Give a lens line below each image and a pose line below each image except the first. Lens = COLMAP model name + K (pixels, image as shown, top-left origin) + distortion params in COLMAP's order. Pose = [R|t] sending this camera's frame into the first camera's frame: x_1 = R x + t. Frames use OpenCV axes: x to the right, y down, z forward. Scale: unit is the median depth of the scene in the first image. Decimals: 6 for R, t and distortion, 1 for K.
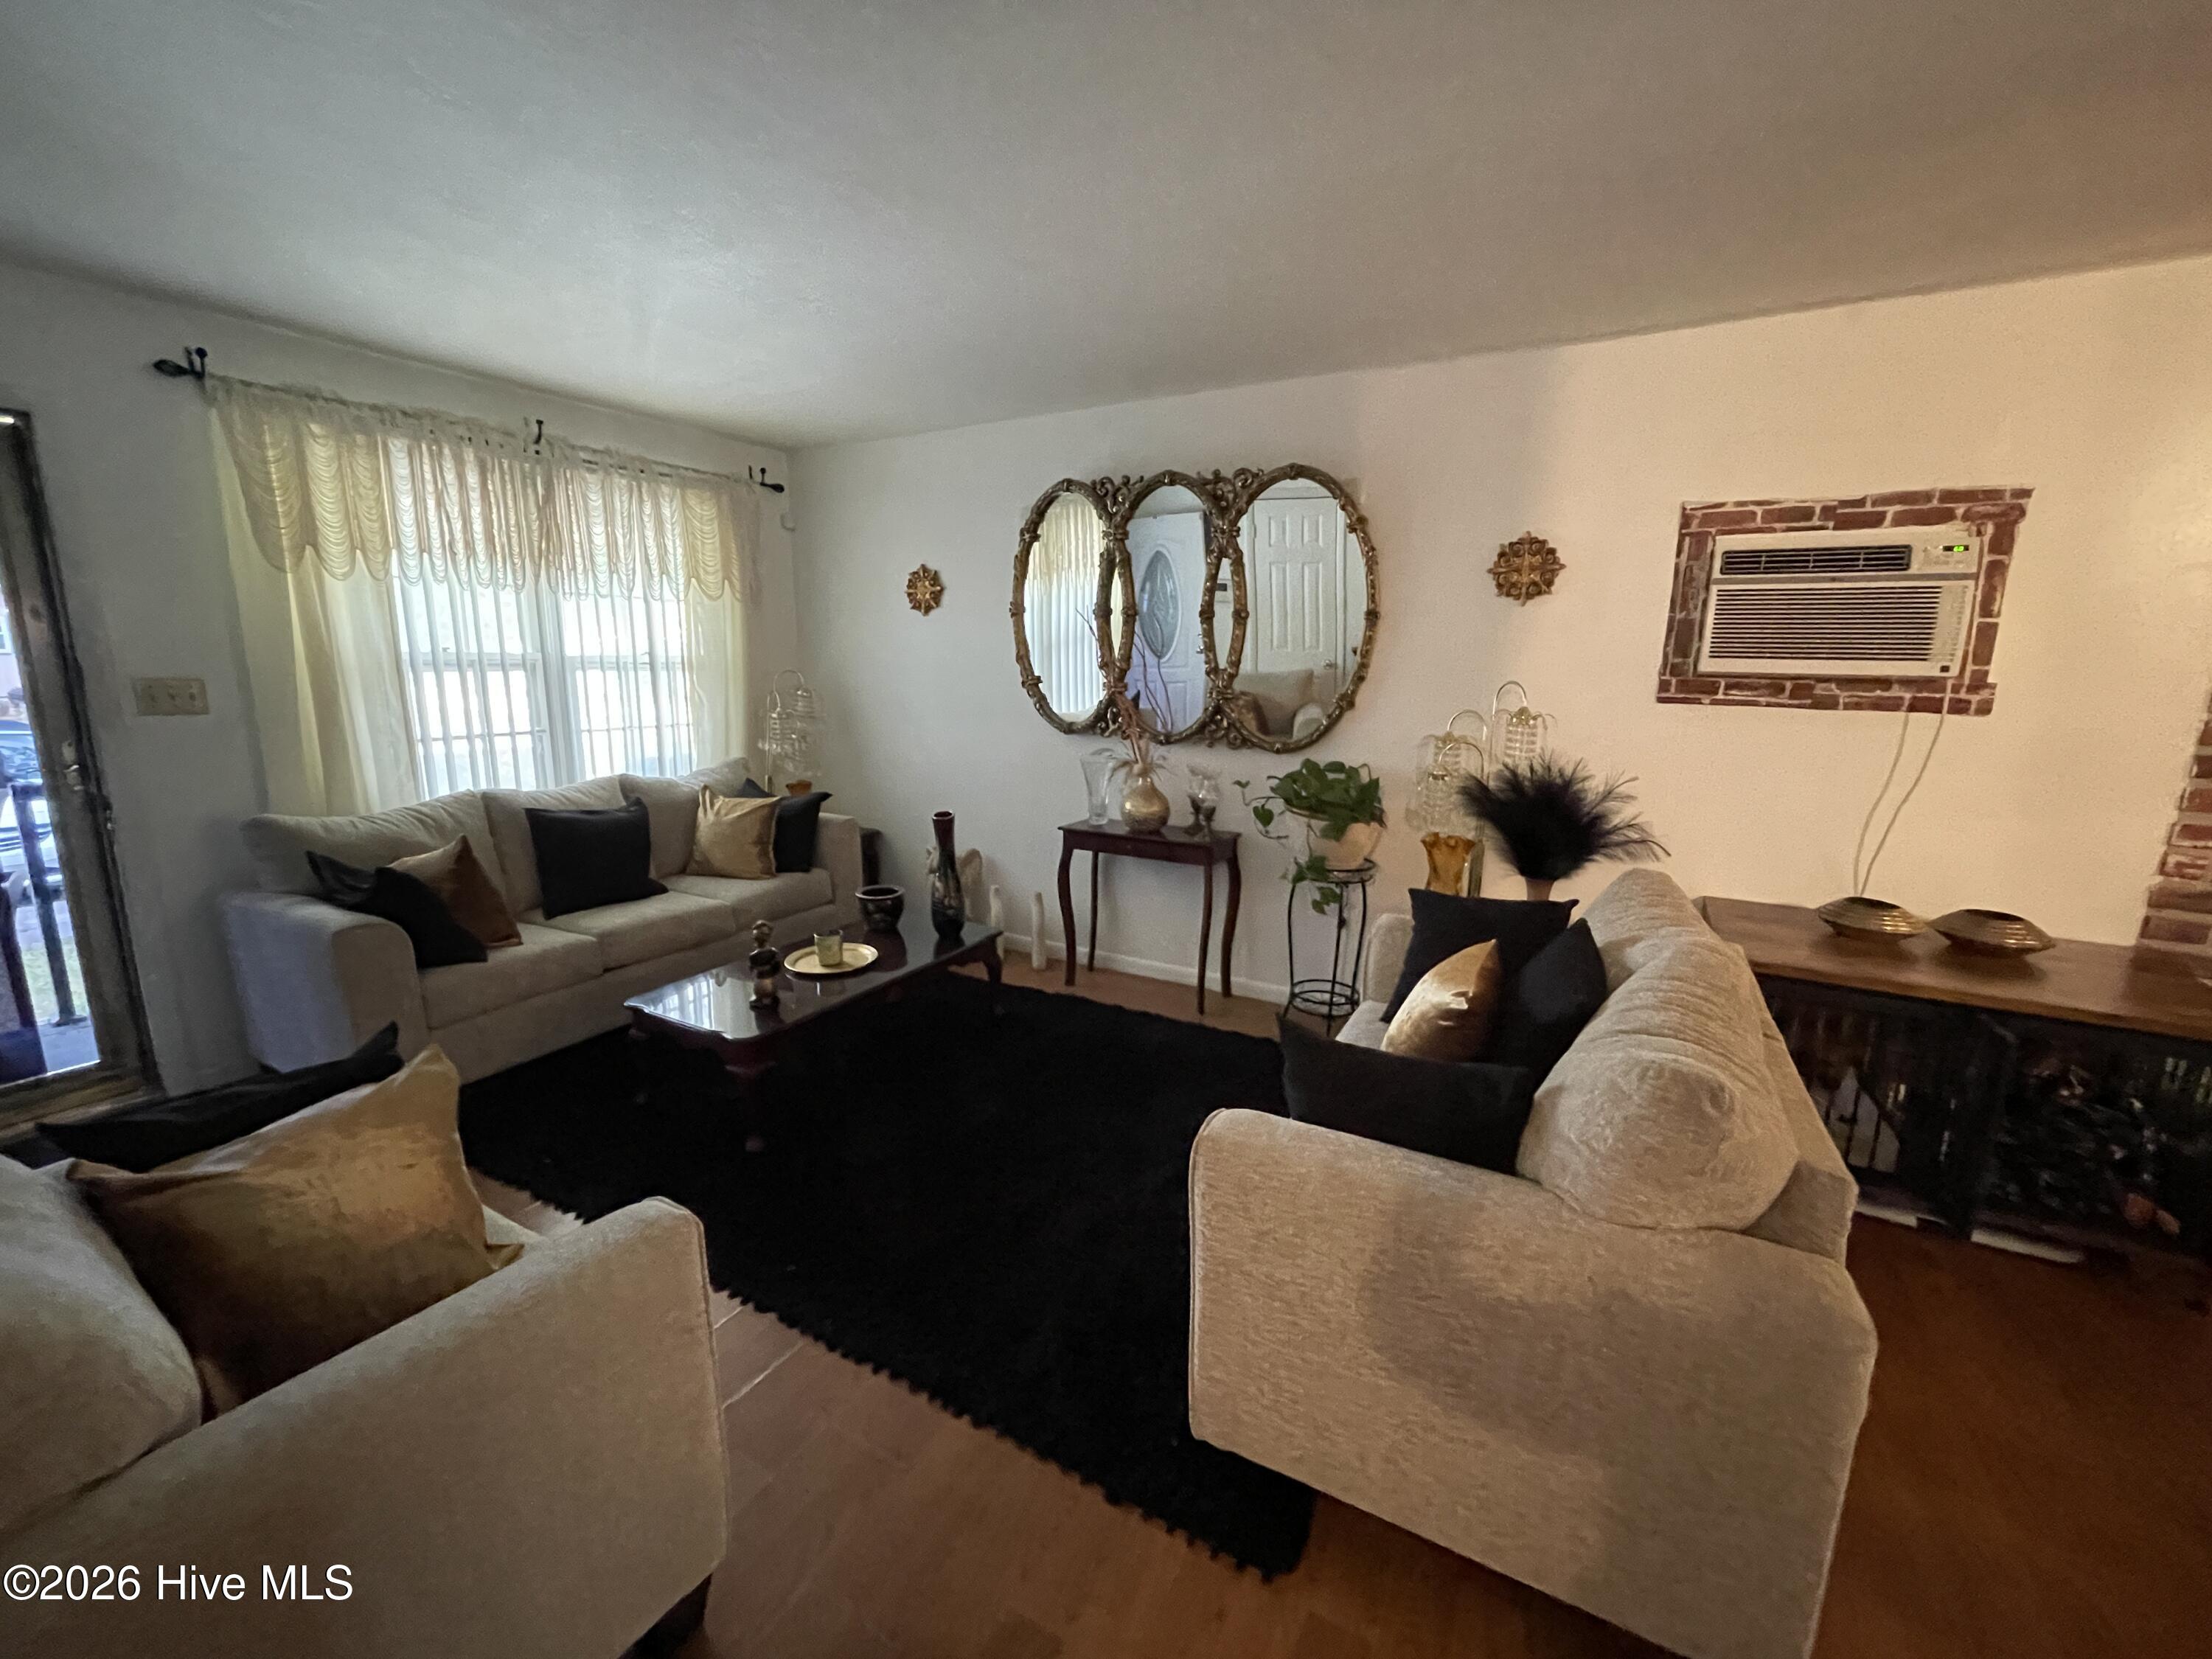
lens RADIAL K [[893.4, 0, 1102.4], [0, 893.4, 837.6], [0, 0, 1]] dist [-0.003239, -0.000239]
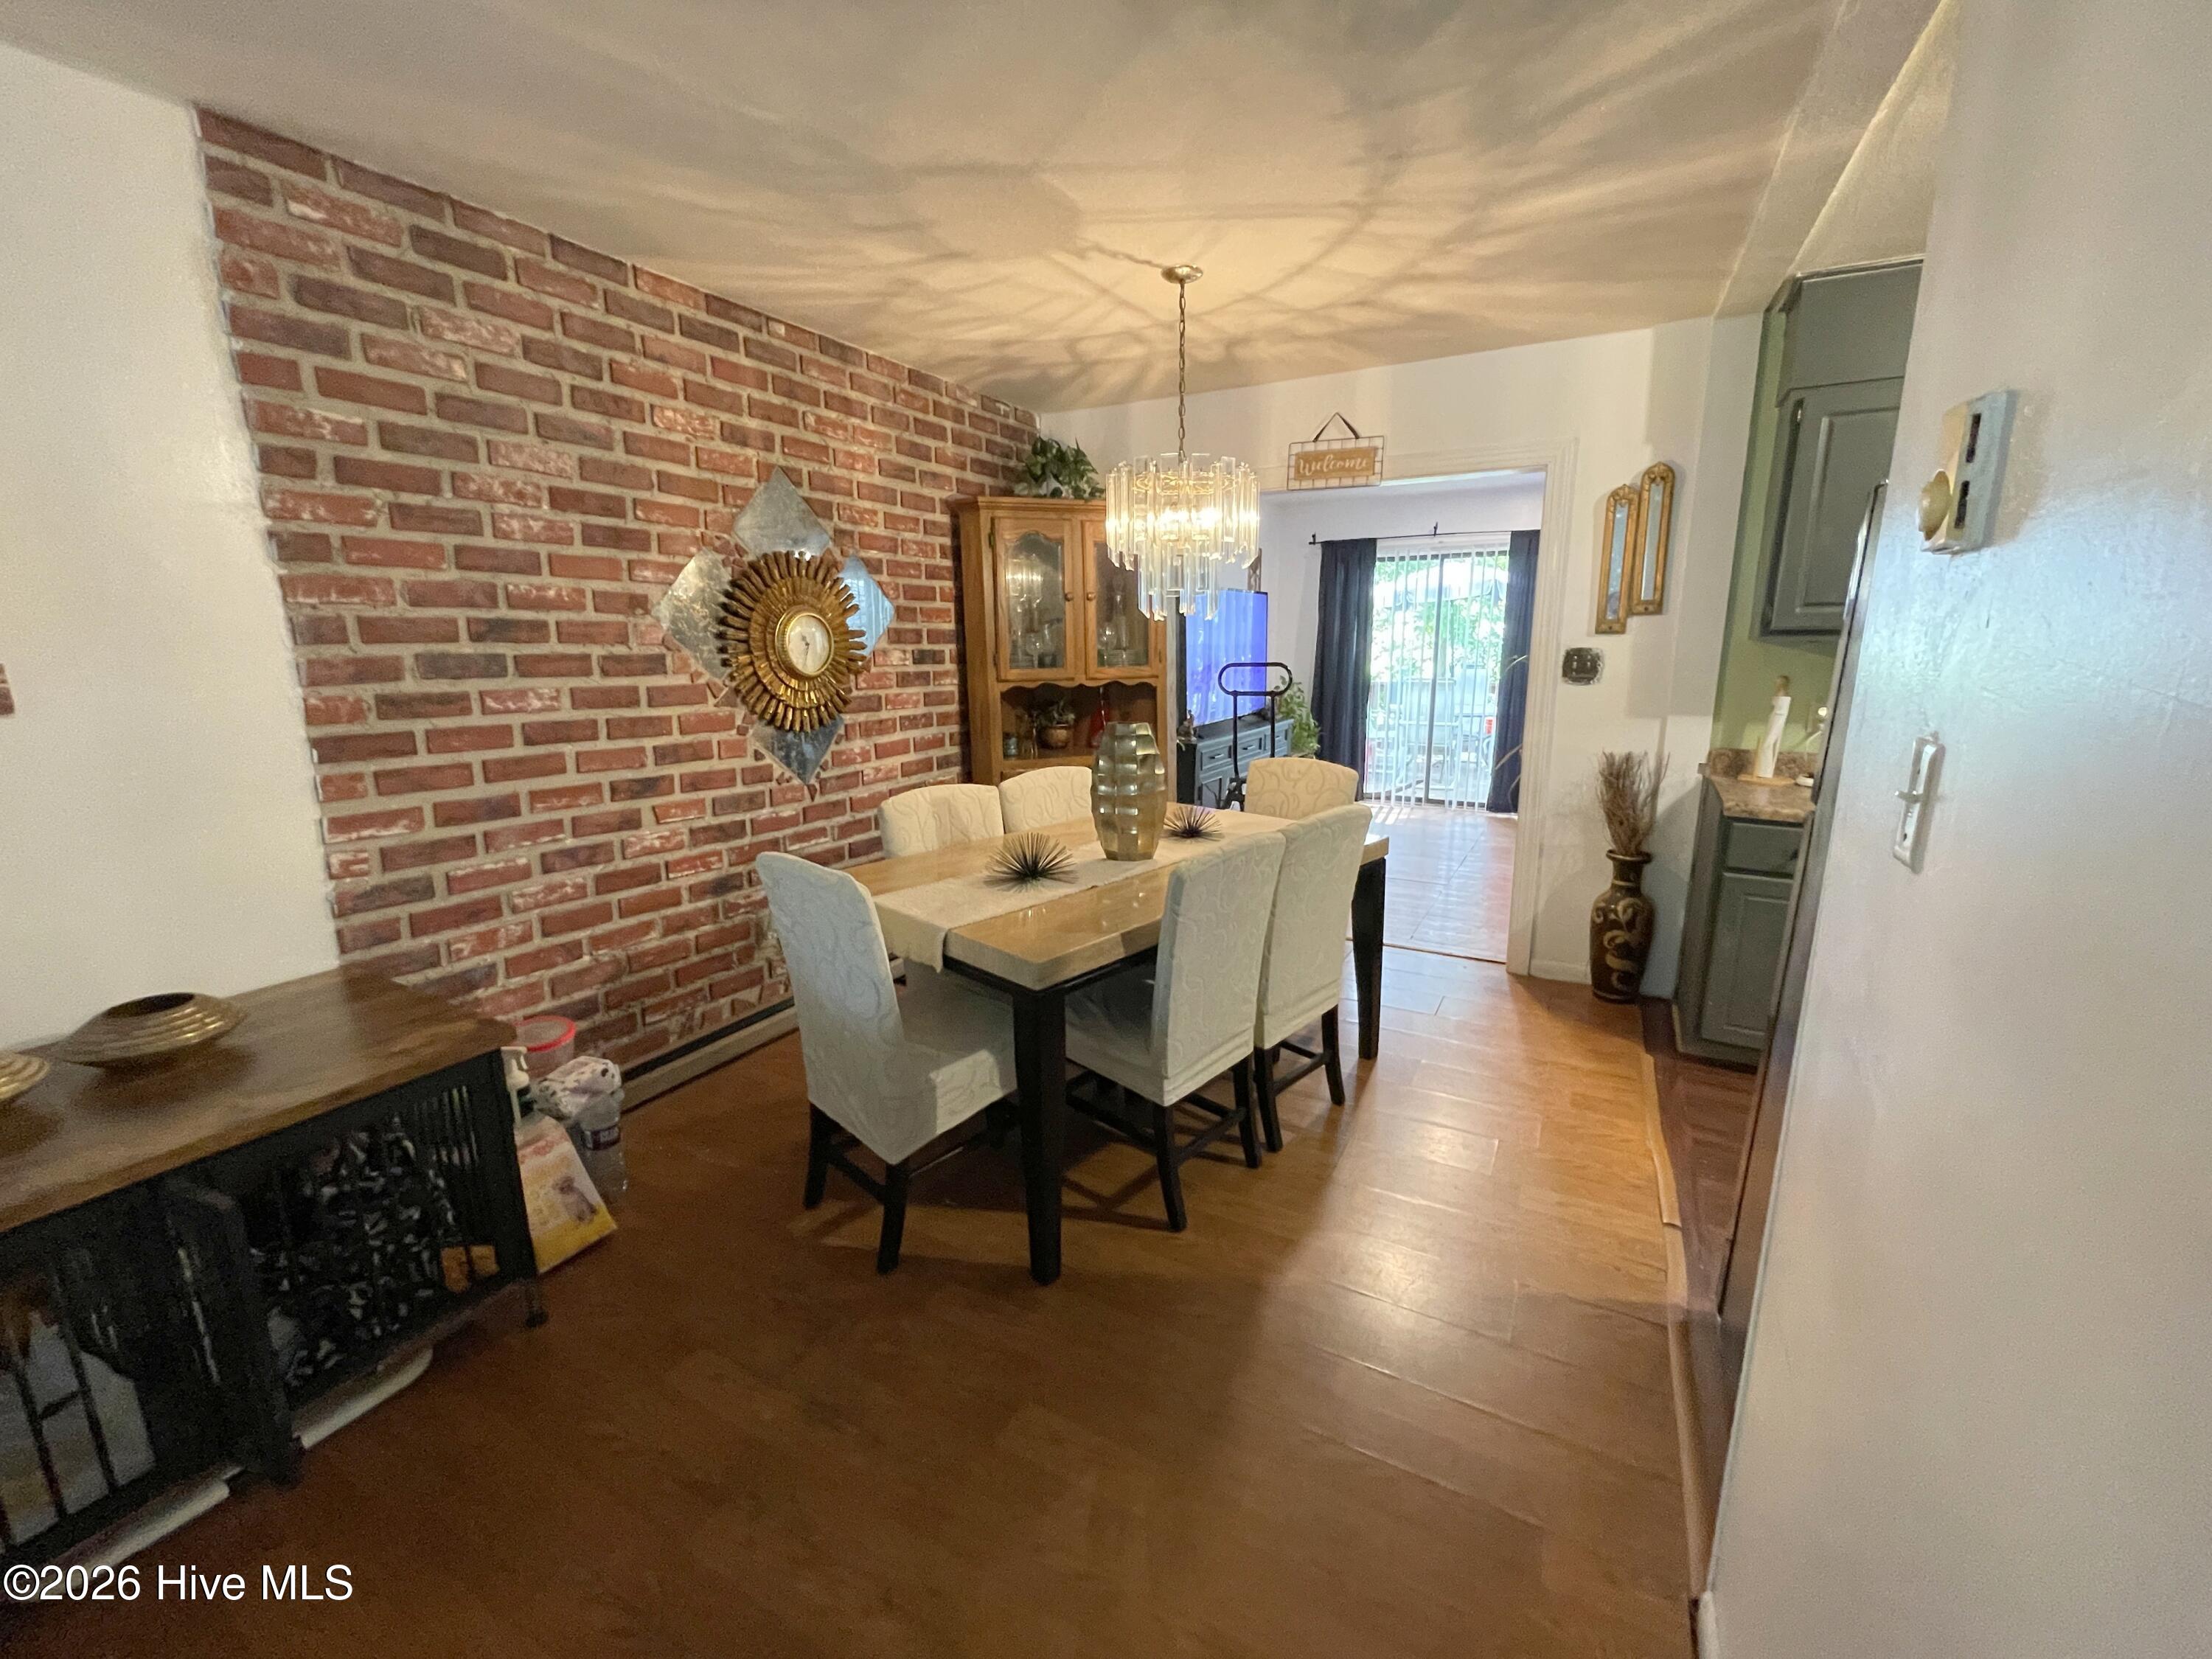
lens RADIAL K [[893.4, 0, 1108.1], [0, 893.4, 836.7], [0, 0, 1]] dist [-0.003239, -0.000239]
pose [[-0.018298, -0.225839, 0.973993, 0.363771], [0.199020, 0.953839, 0.224905, -0.042032], [-0.979825, 0.197959, 0.027493, 0.245371]]
